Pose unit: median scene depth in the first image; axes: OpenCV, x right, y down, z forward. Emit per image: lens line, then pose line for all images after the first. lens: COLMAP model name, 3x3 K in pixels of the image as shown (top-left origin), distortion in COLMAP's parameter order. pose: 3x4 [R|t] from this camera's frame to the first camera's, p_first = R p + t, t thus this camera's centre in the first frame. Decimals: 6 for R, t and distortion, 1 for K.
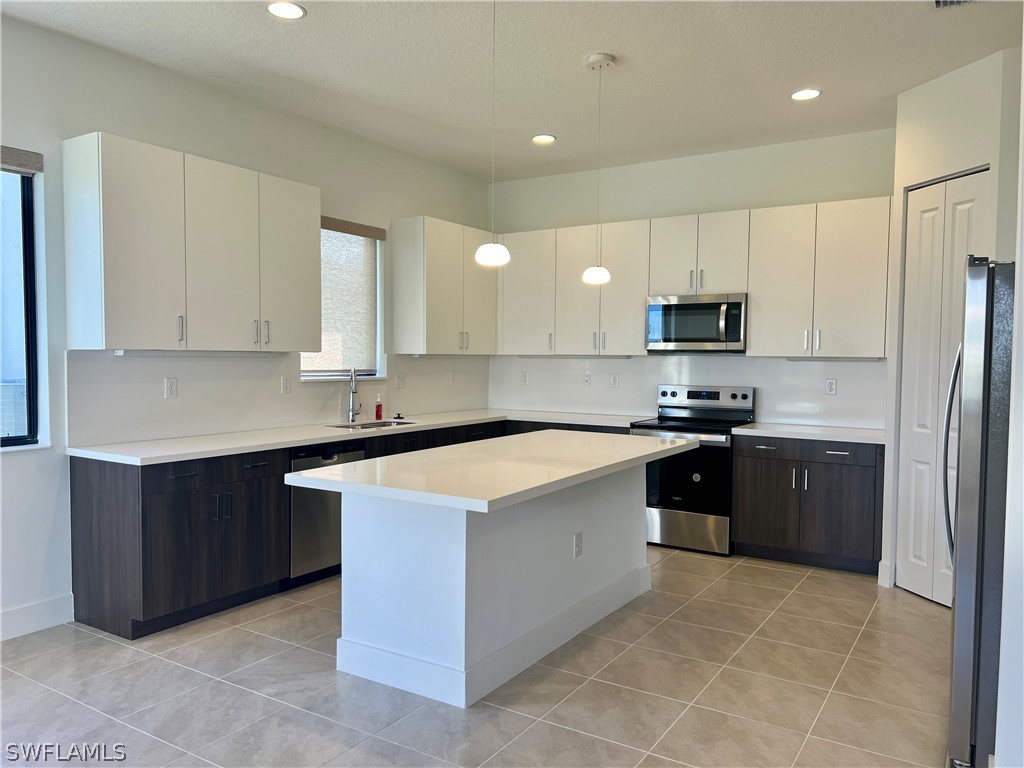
lens RADIAL K [[775.8, 0, 510.6], [0, 775.8, 384.5], [0, 0, 1]] dist [0.049170, -0.027352]
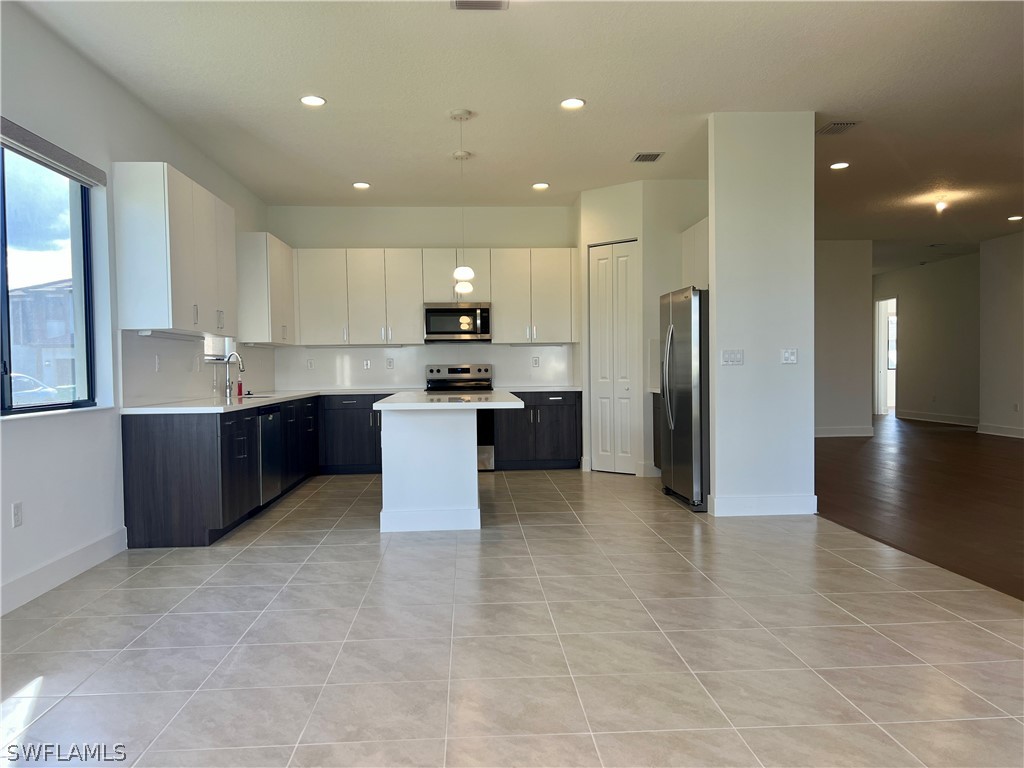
lens RADIAL K [[775.8, 0, 511.0], [0, 775.8, 384.5], [0, 0, 1]] dist [0.049170, -0.027352]
pose [[0.809437, -0.032434, 0.586311, -0.645009], [0.043682, 0.999033, -0.005041, 0.062225], [-0.585580, 0.029691, 0.810070, -0.297774]]
